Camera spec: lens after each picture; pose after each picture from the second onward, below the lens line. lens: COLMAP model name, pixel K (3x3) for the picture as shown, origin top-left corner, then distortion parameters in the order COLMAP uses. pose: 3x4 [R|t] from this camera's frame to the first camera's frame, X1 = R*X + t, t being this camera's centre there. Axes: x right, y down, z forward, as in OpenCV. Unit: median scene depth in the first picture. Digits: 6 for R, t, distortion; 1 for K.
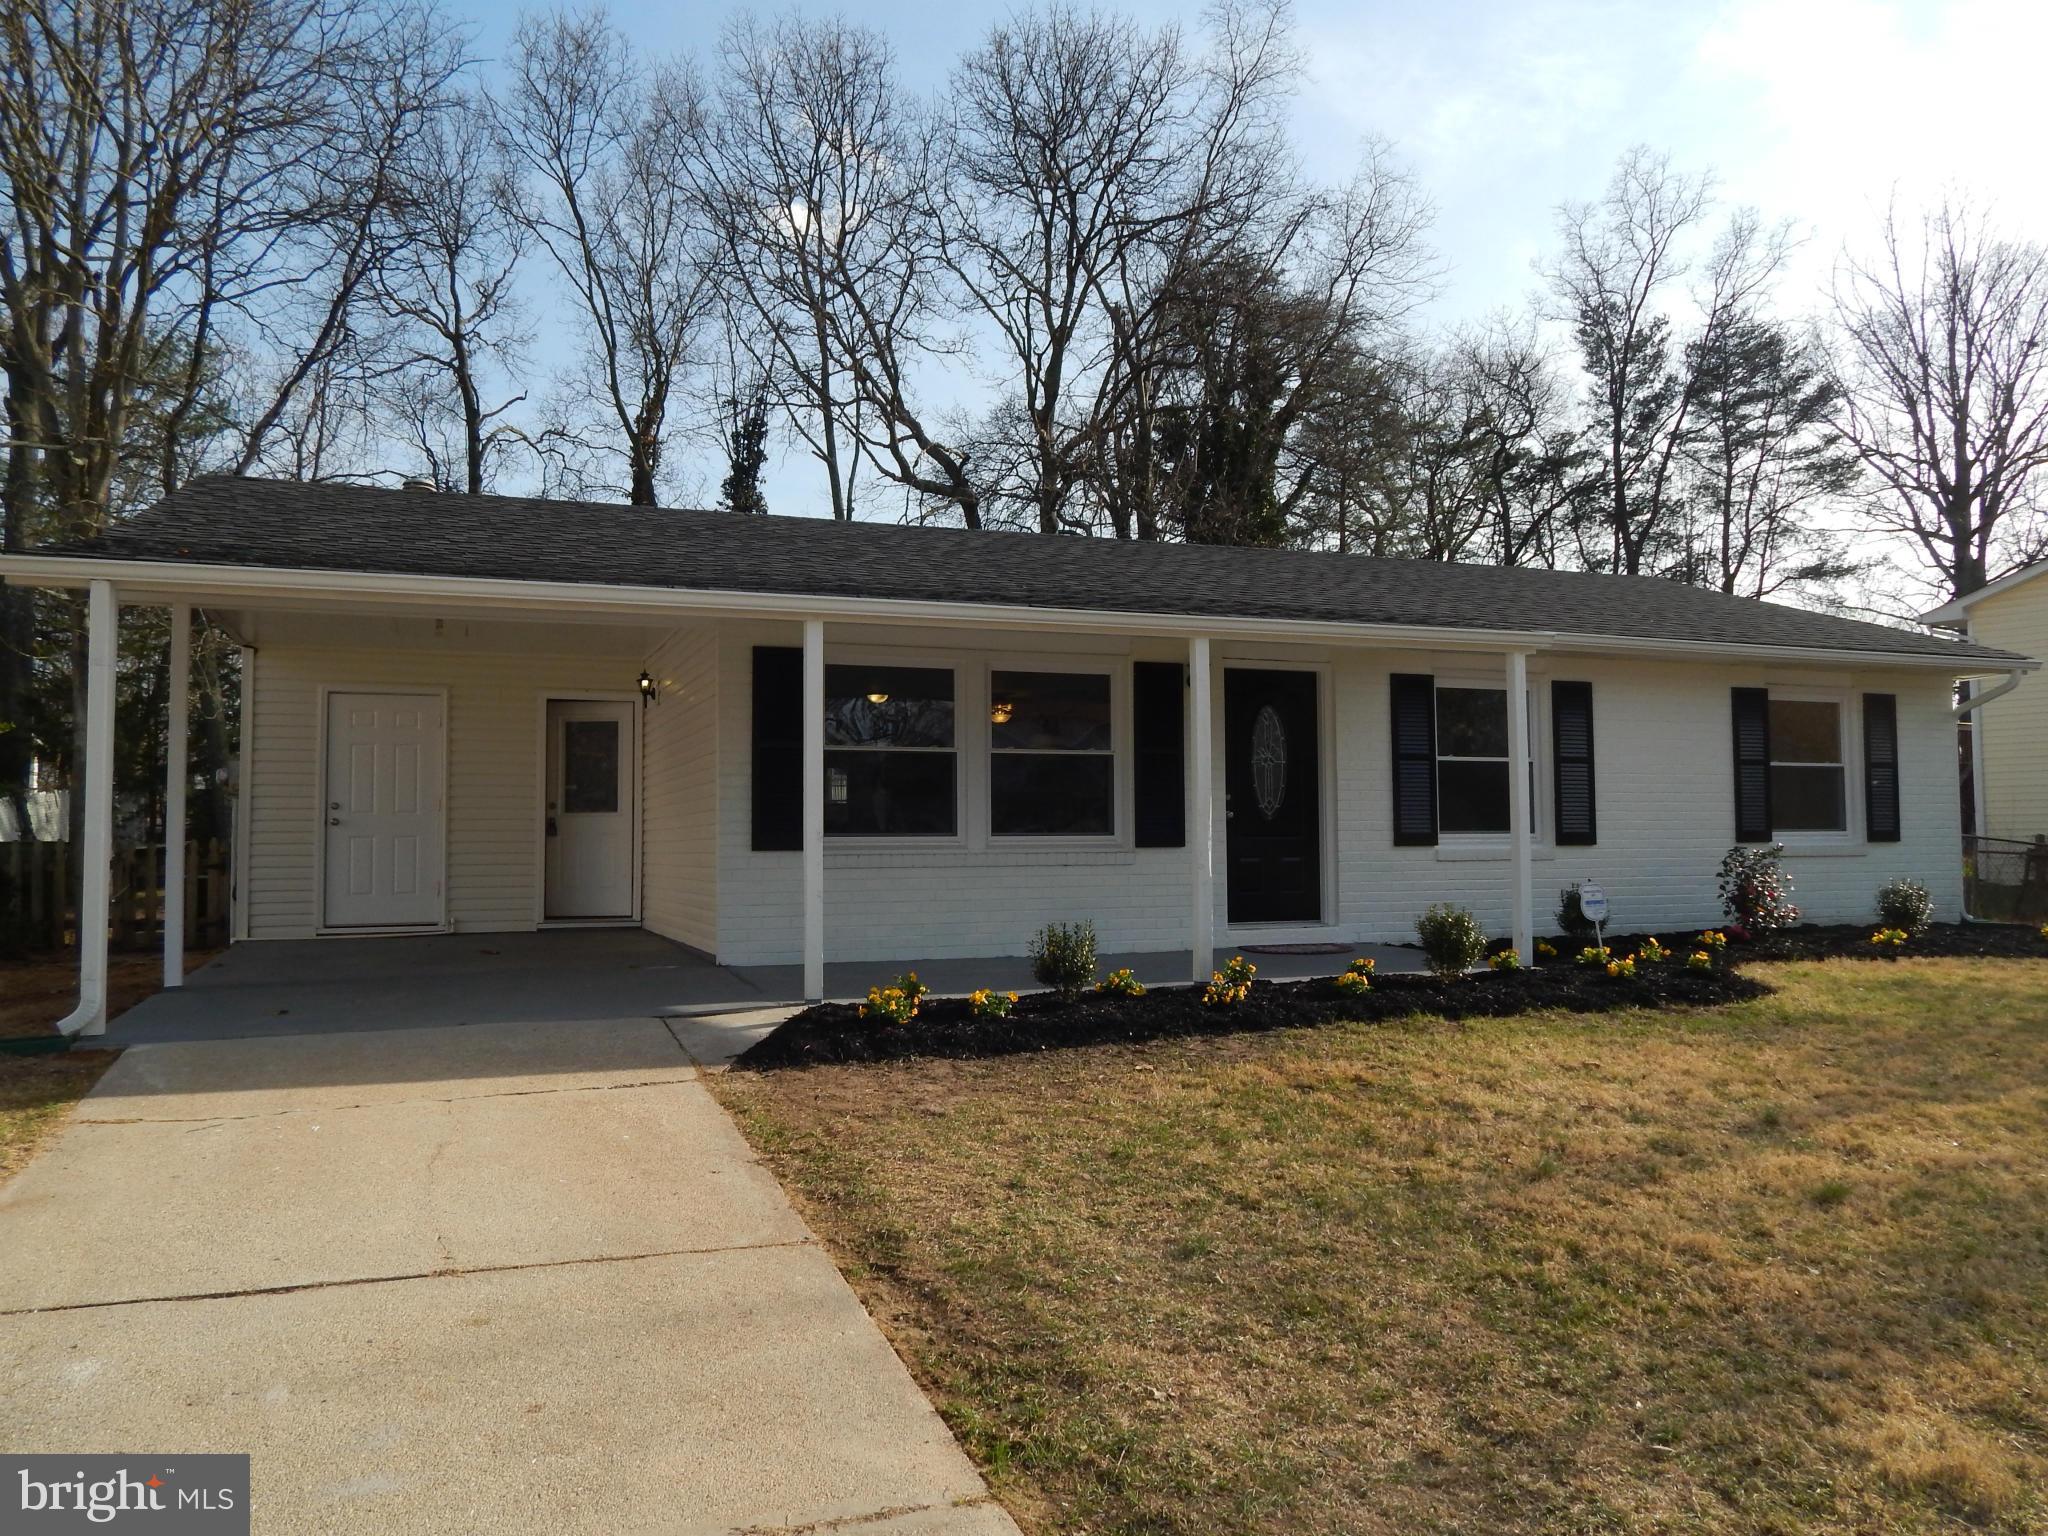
lens RADIAL K [[1409.8, 0, 968.1], [0, 1409.8, 763.9], [0, 0, 1]] dist [0.007011, -0.008495]
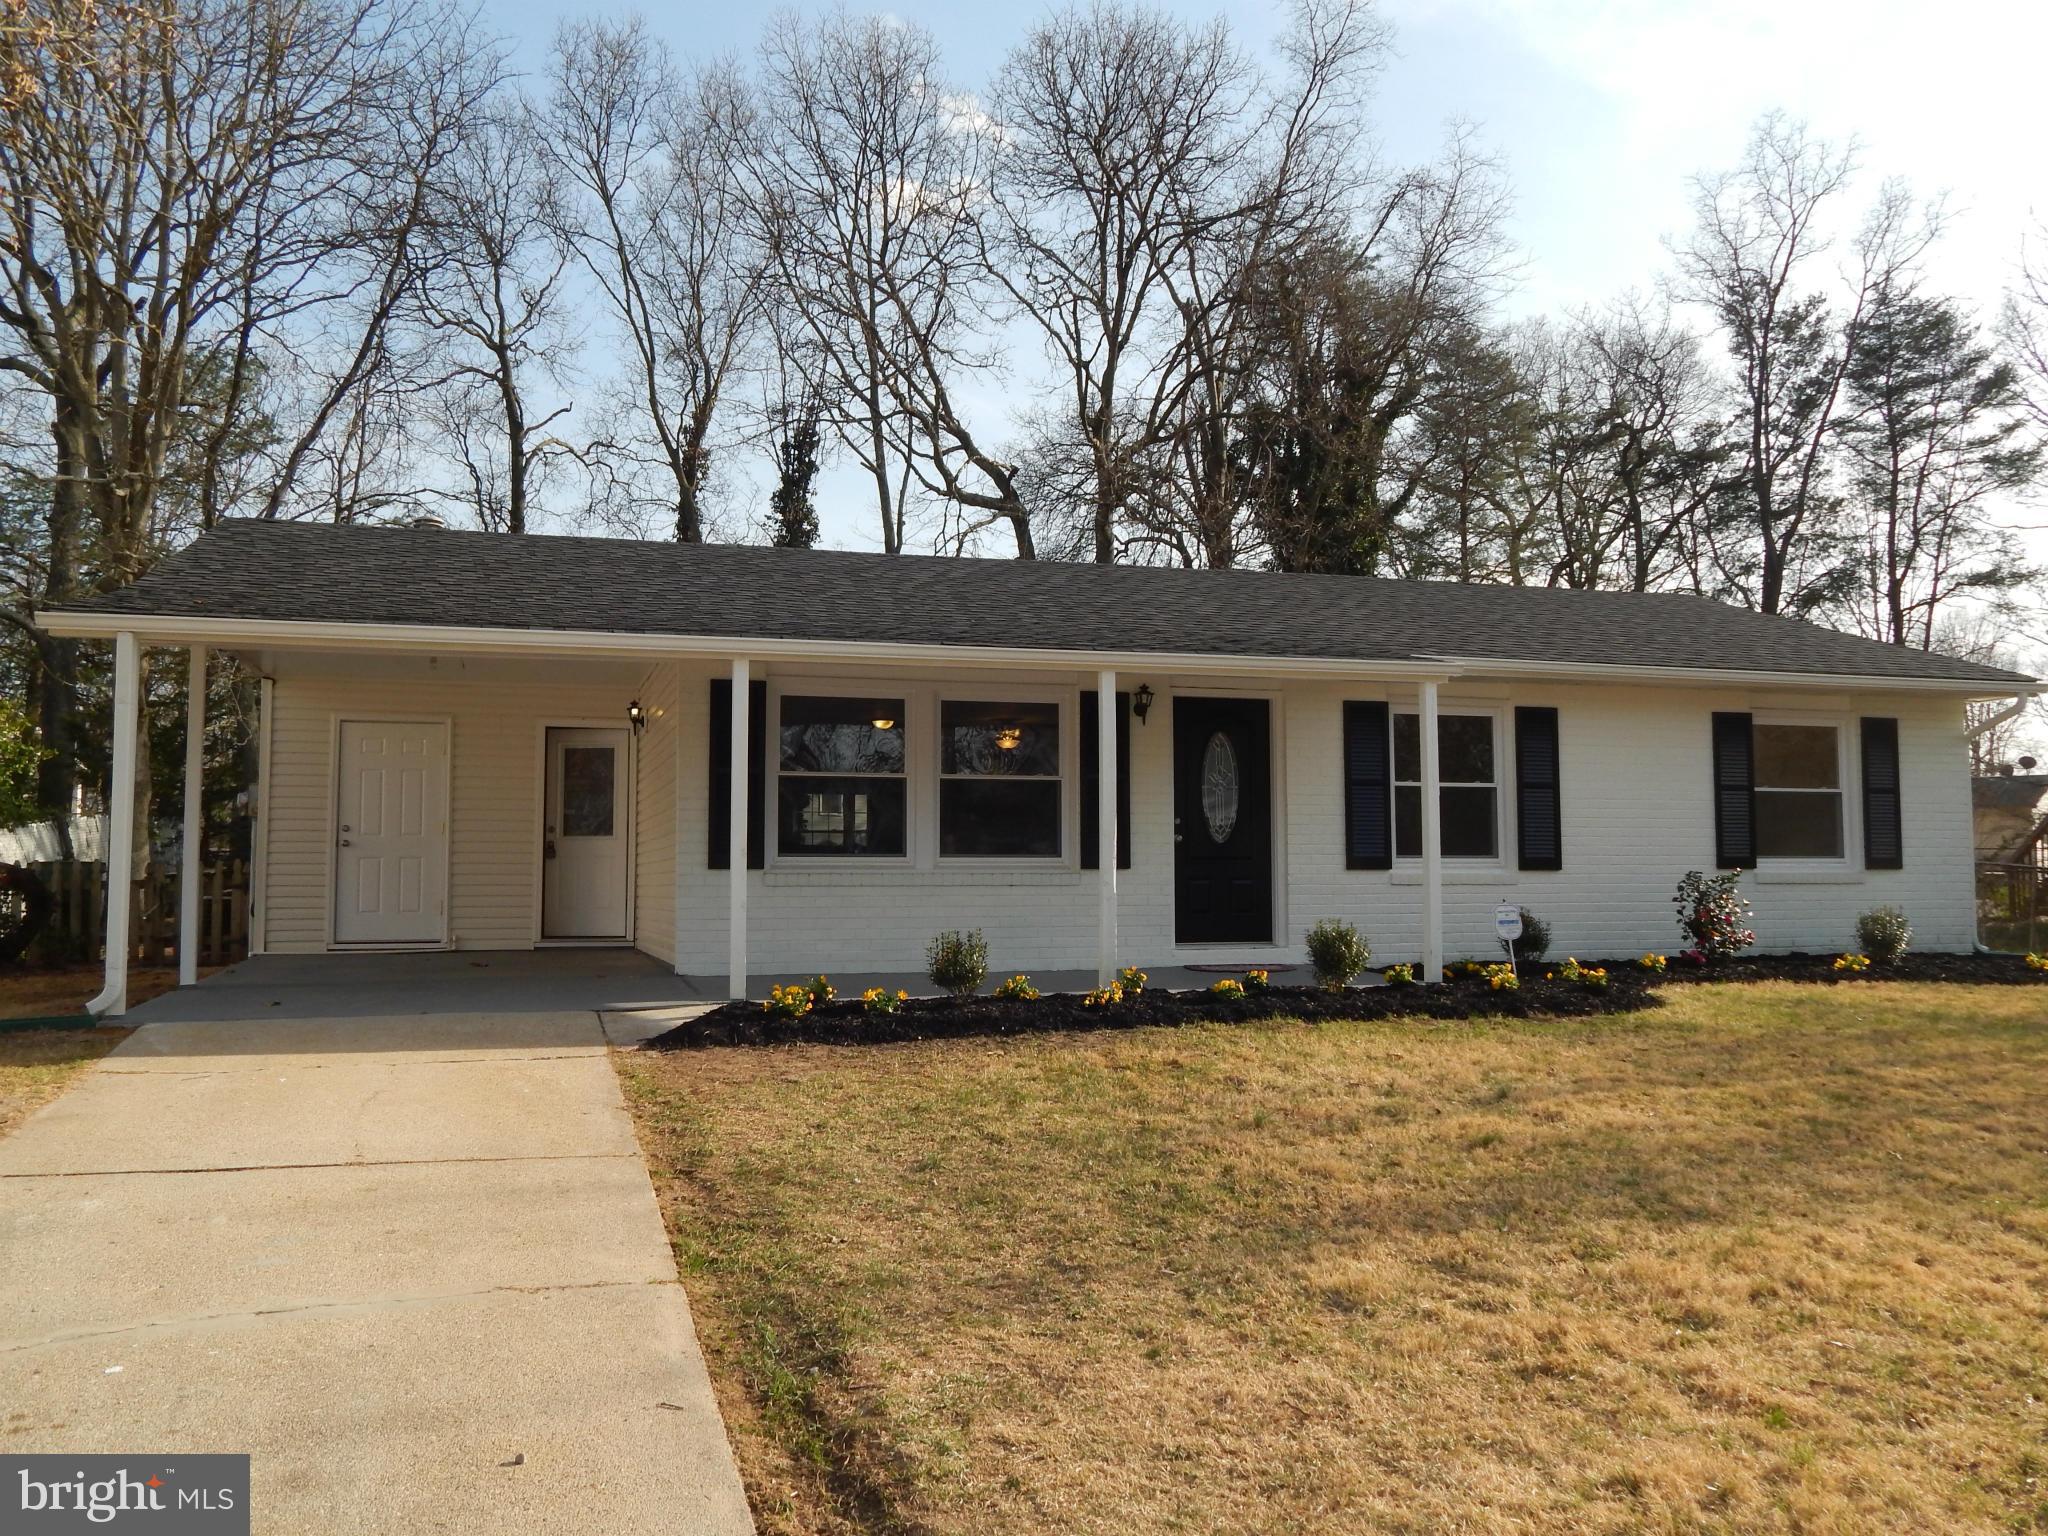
lens RADIAL K [[1680.3, 0, 1024.3], [0, 1680.3, 767.1], [0, 0, 1]] dist [0.004604, -0.005451]
pose [[0.997254, -0.000418, -0.074059, 0.111542], [-0.000744, 0.999877, -0.015668, 0.002295], [0.074057, 0.015680, 0.997131, -0.160738]]
